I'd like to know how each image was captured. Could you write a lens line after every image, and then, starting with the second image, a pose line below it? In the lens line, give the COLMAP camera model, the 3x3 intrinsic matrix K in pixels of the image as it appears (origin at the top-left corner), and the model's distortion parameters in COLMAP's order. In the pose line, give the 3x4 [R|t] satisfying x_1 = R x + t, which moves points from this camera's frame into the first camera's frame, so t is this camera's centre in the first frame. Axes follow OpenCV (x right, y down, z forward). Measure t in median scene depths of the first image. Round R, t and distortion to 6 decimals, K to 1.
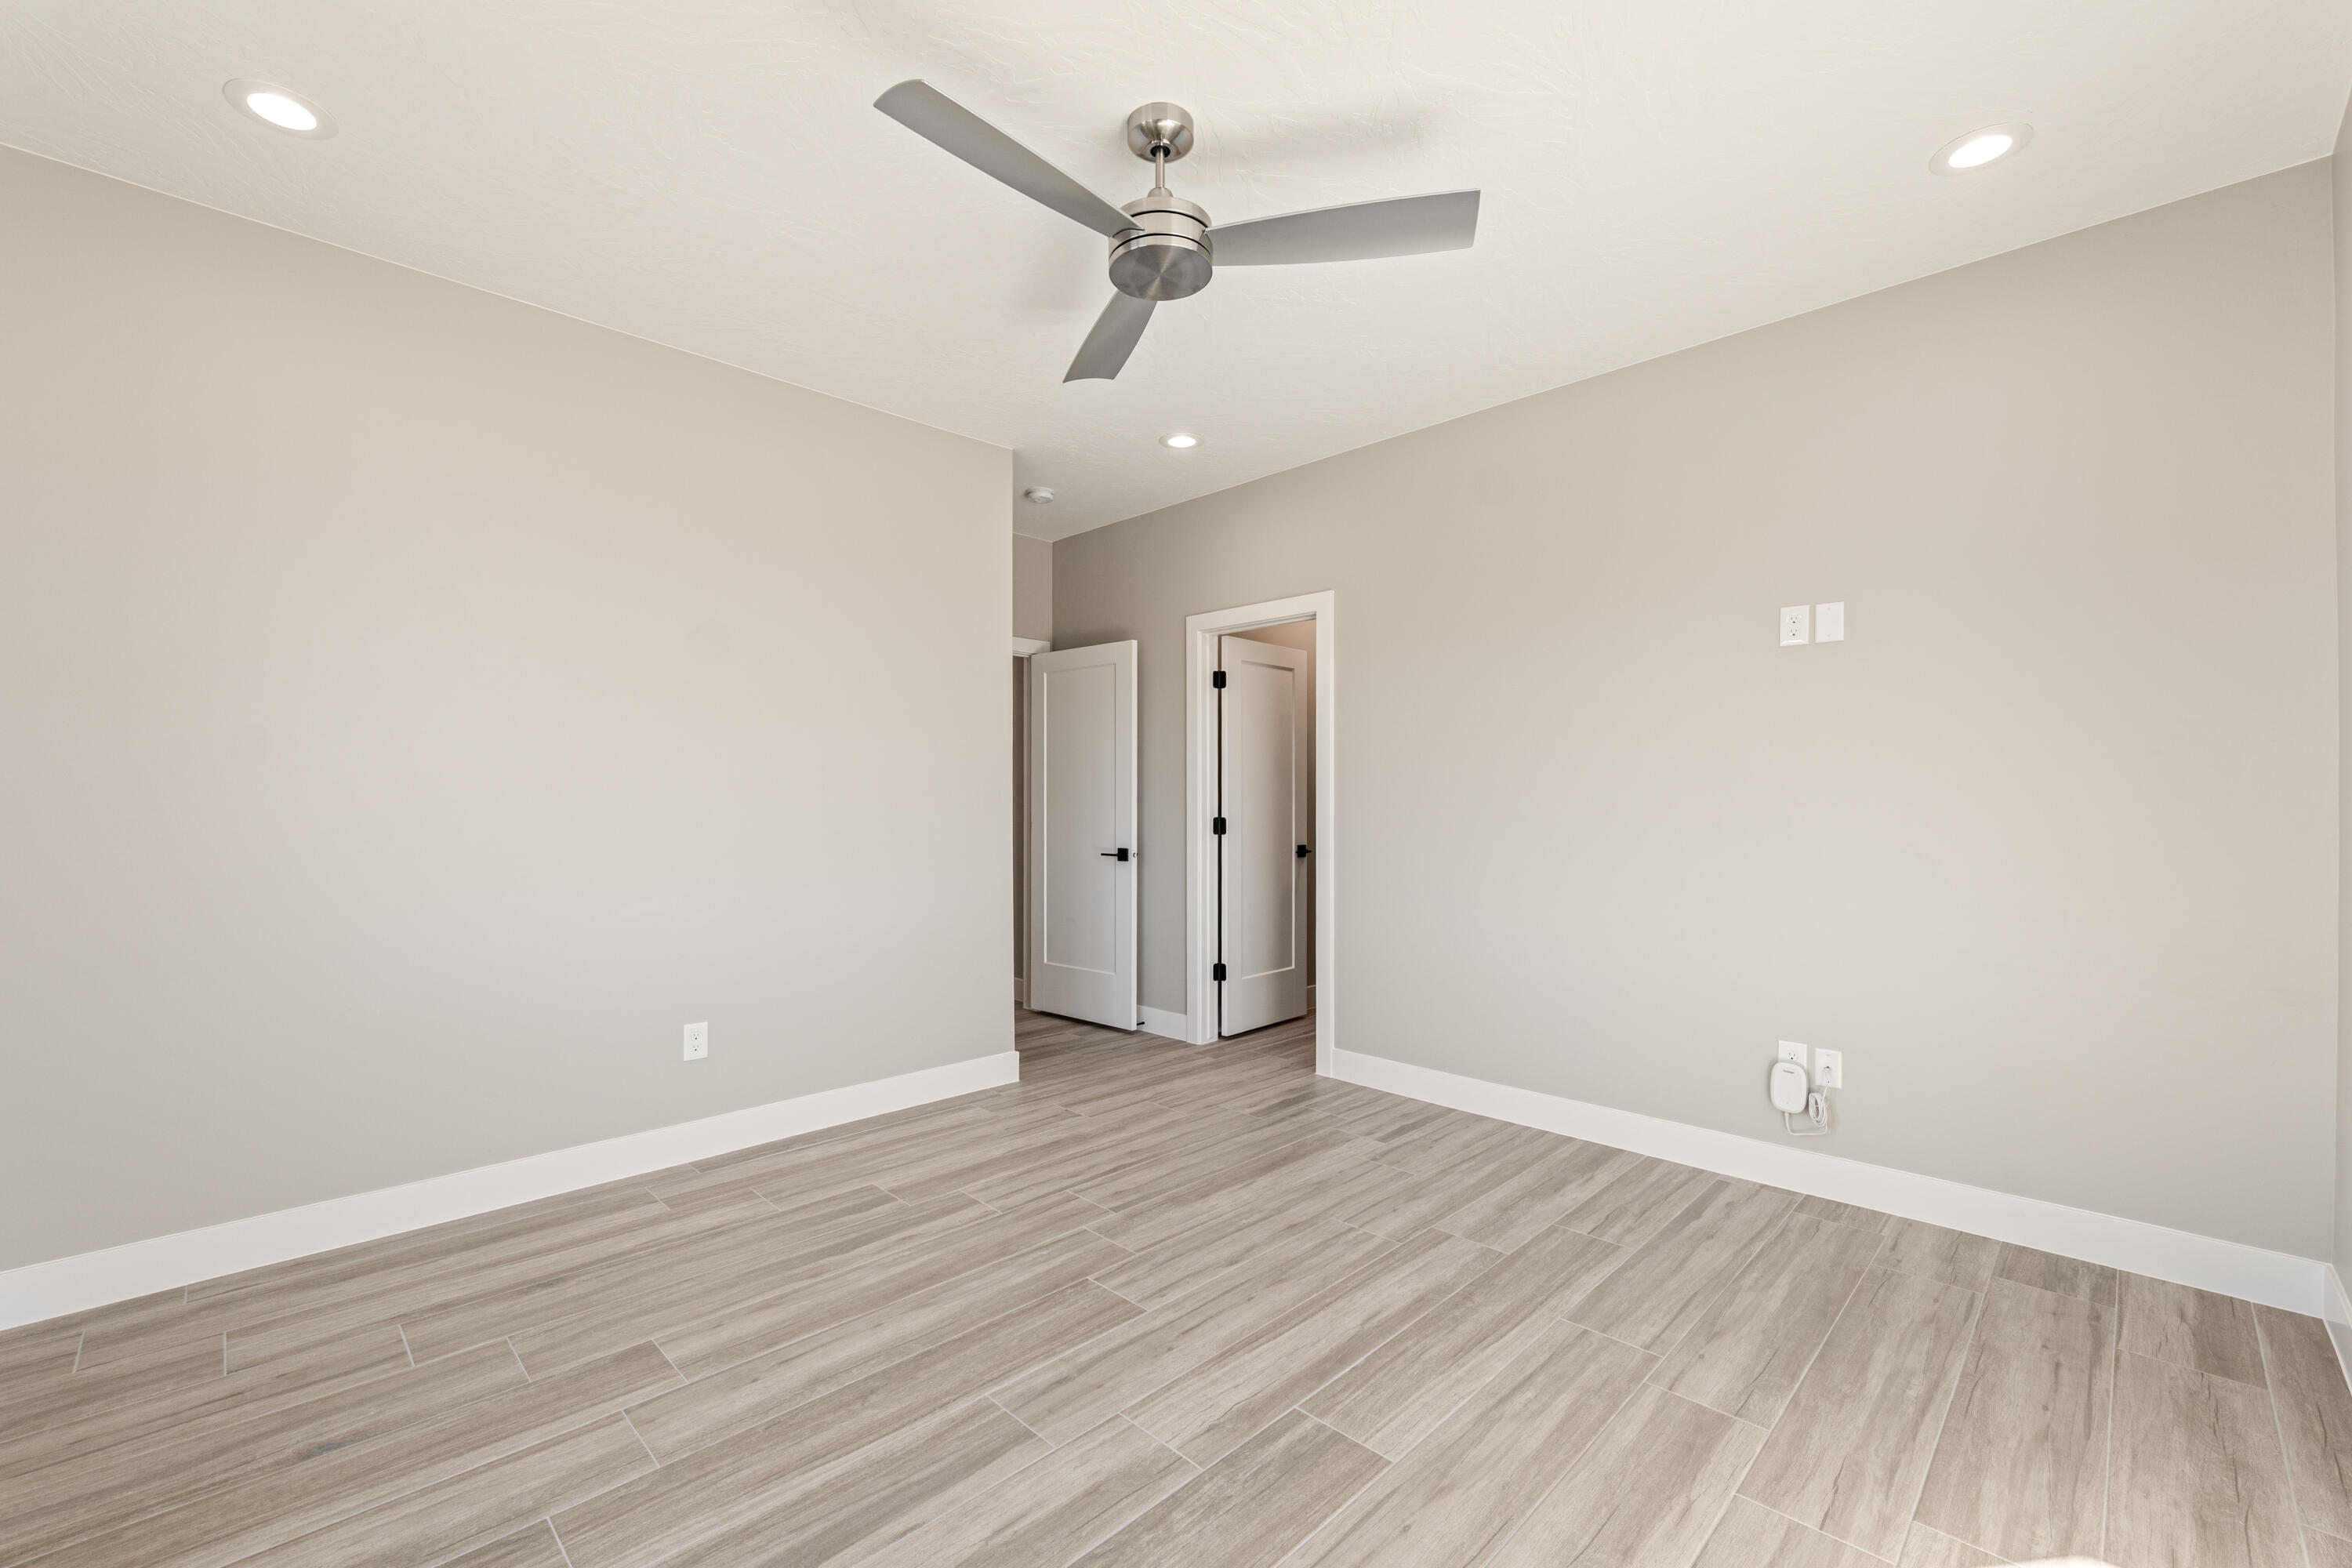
lens RADIAL K [[971.5, 0, 1160.9], [0, 971.5, 800.4], [0, 0, 1]] dist [-0.010911, 0.000040]
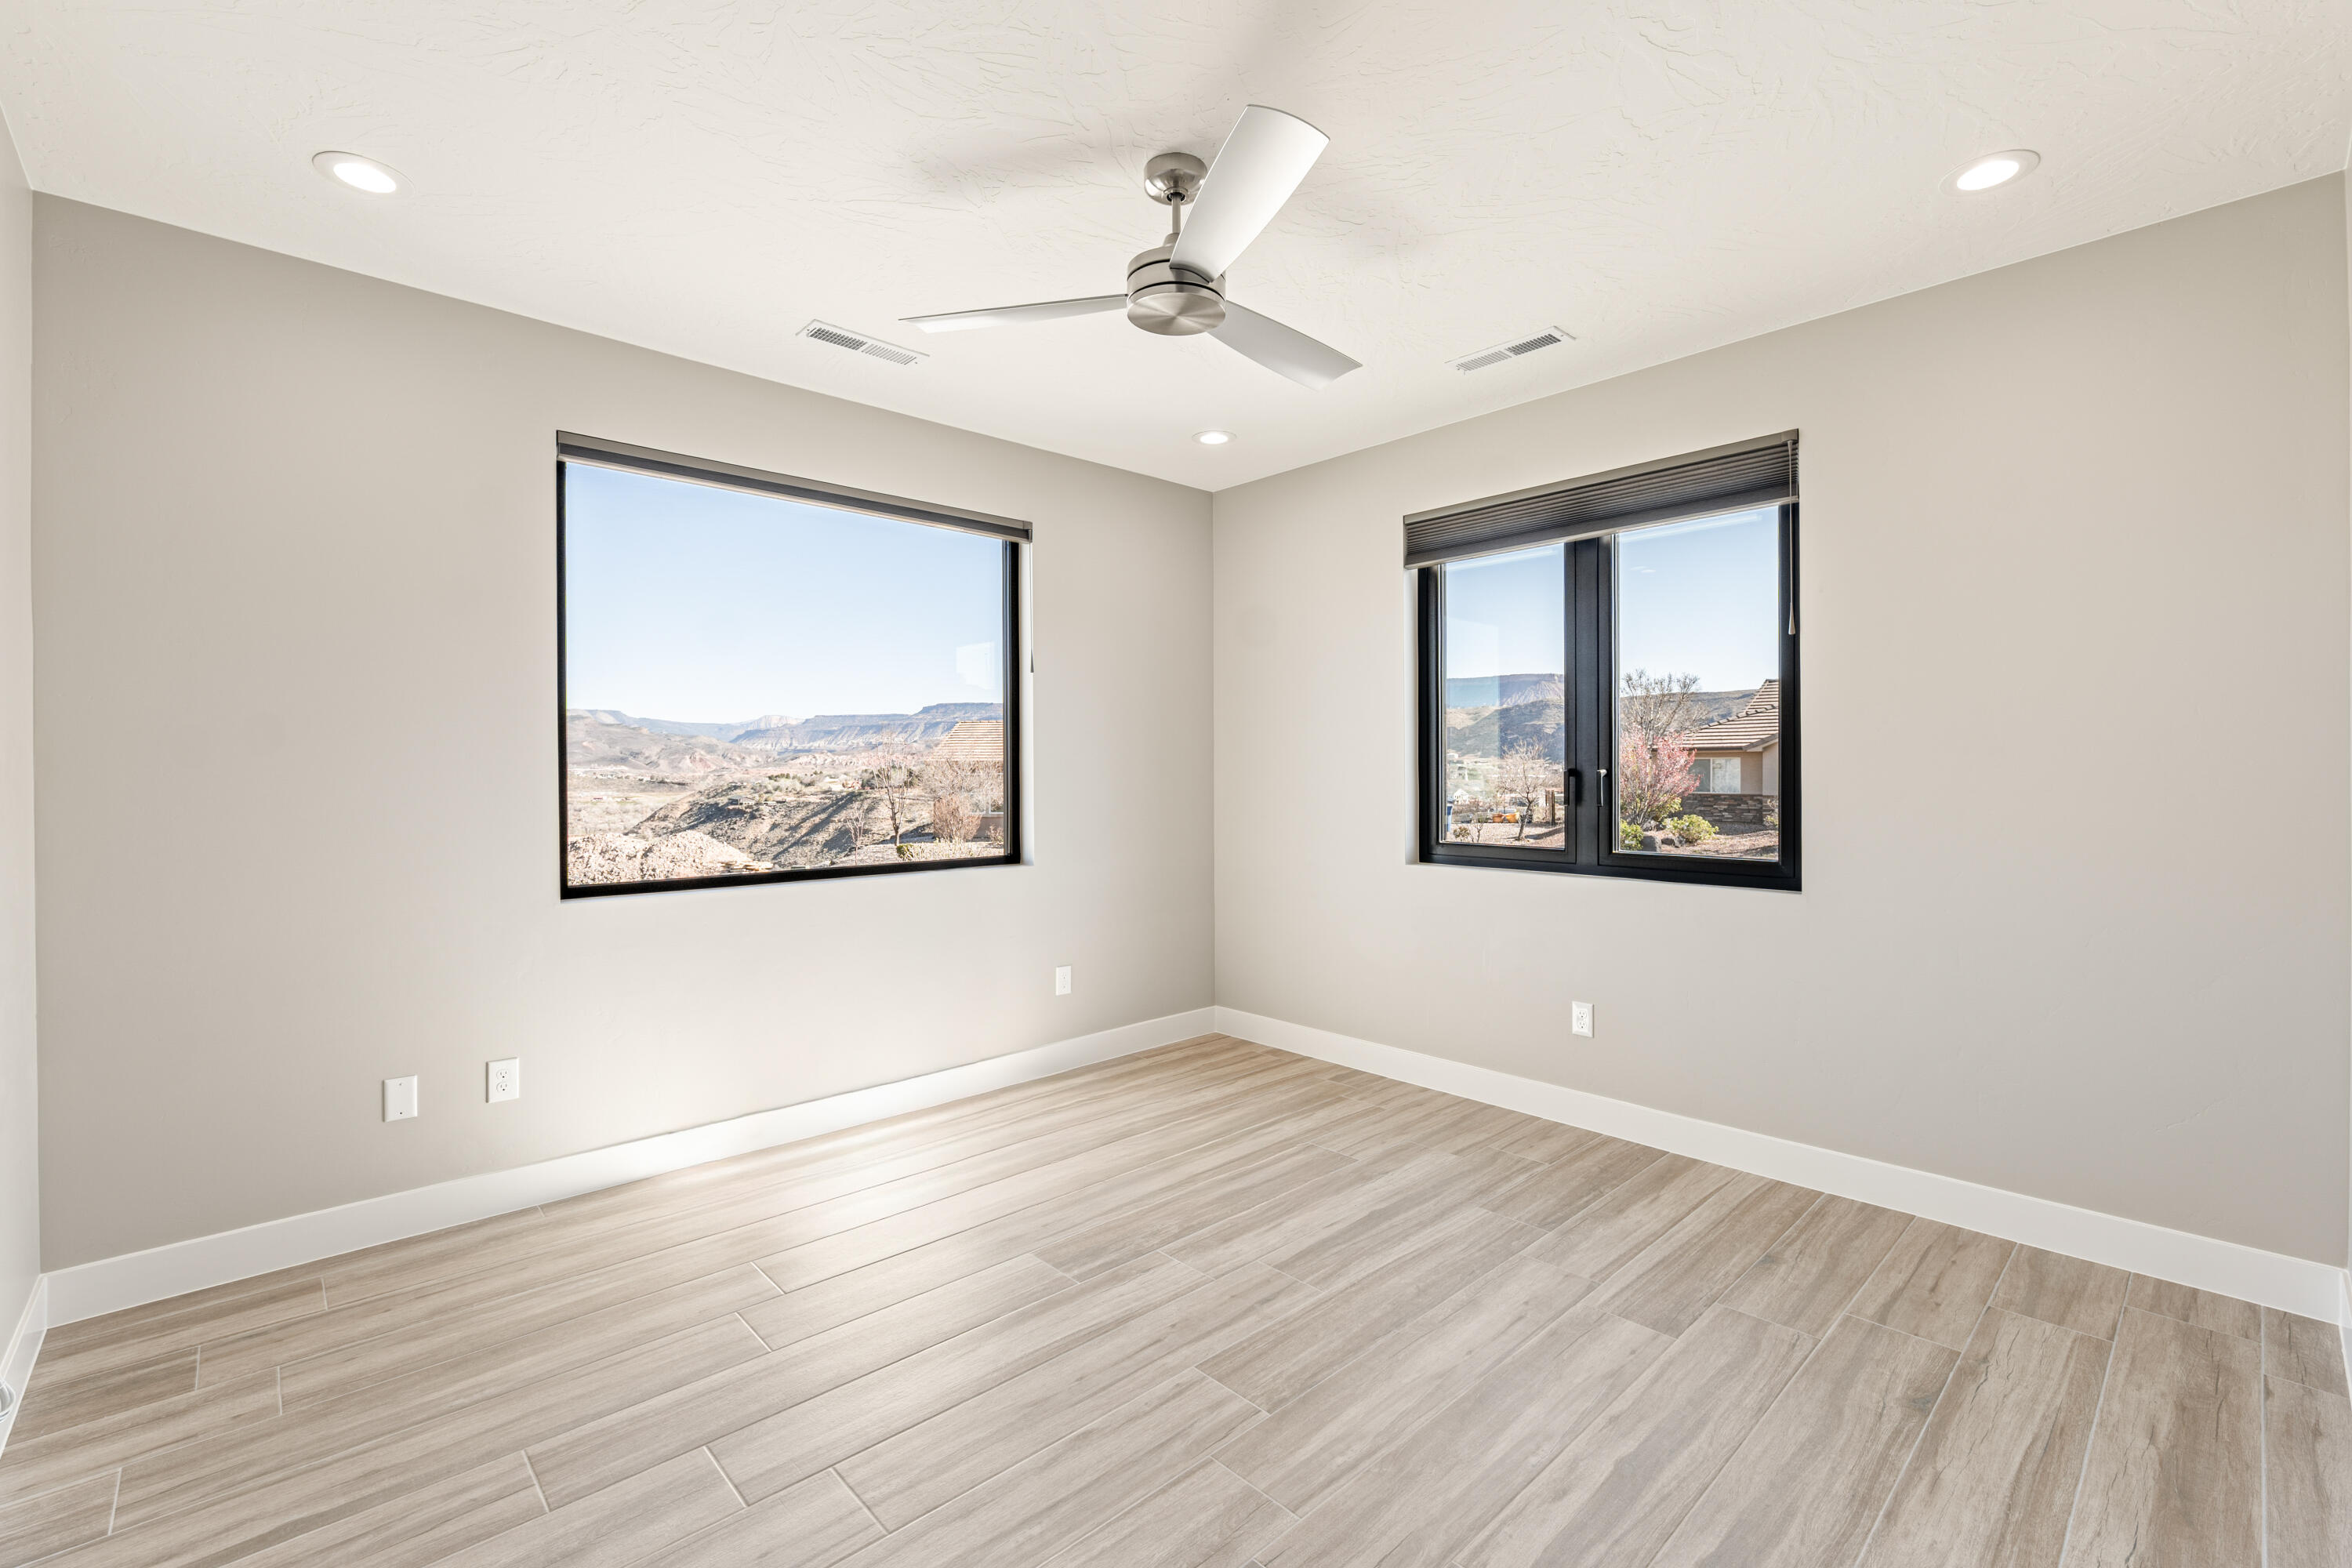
lens RADIAL K [[1002.7, 0, 1184.4], [0, 1002.7, 766.1], [0, 0, 1]] dist [-0.009677, 0.000196]
pose [[-0.999821, 0.005194, 0.018170, -0.022555], [0.005137, 0.999982, -0.003186, -0.044553], [-0.018187, -0.003092, -0.999830, 1.815311]]
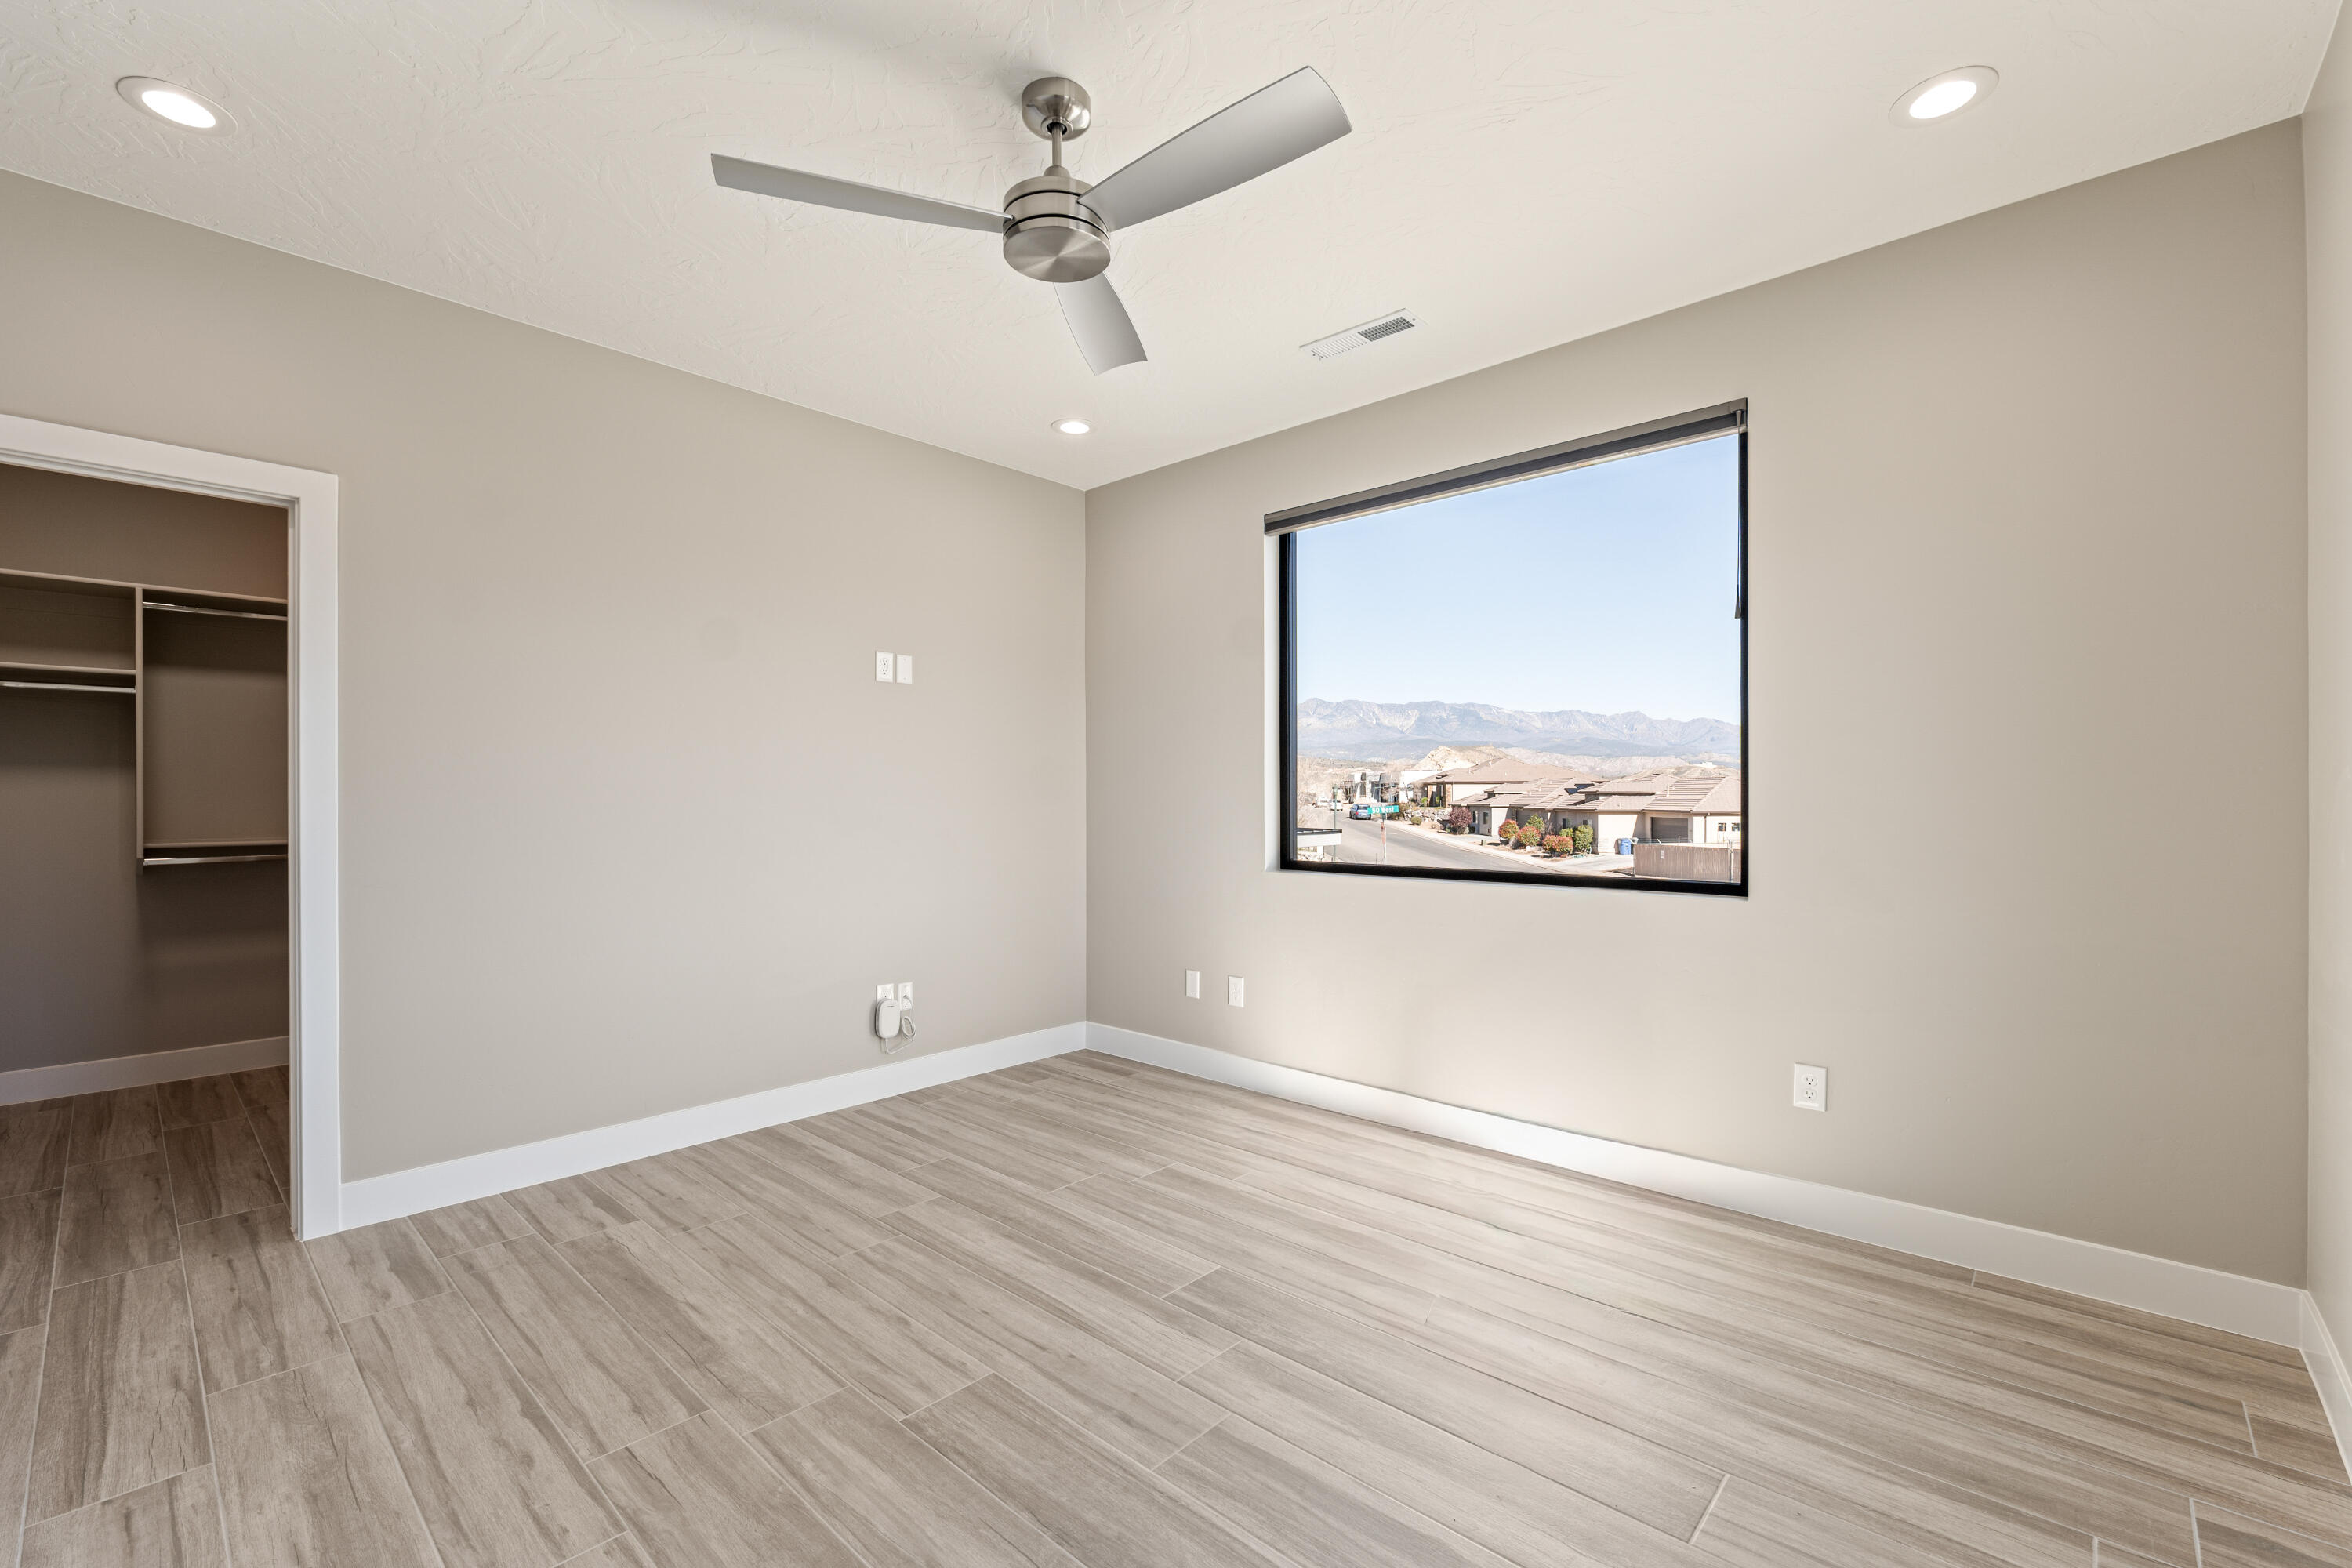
lens RADIAL K [[1002.7, 0, 1179.9], [0, 1002.7, 792.5], [0, 0, 1]] dist [-0.009677, 0.000196]
pose [[-0.053581, 0.006087, 0.998545, -0.873030], [0.002408, 0.999979, -0.005967, -0.000979], [-0.998561, 0.002085, -0.053595, 0.810304]]
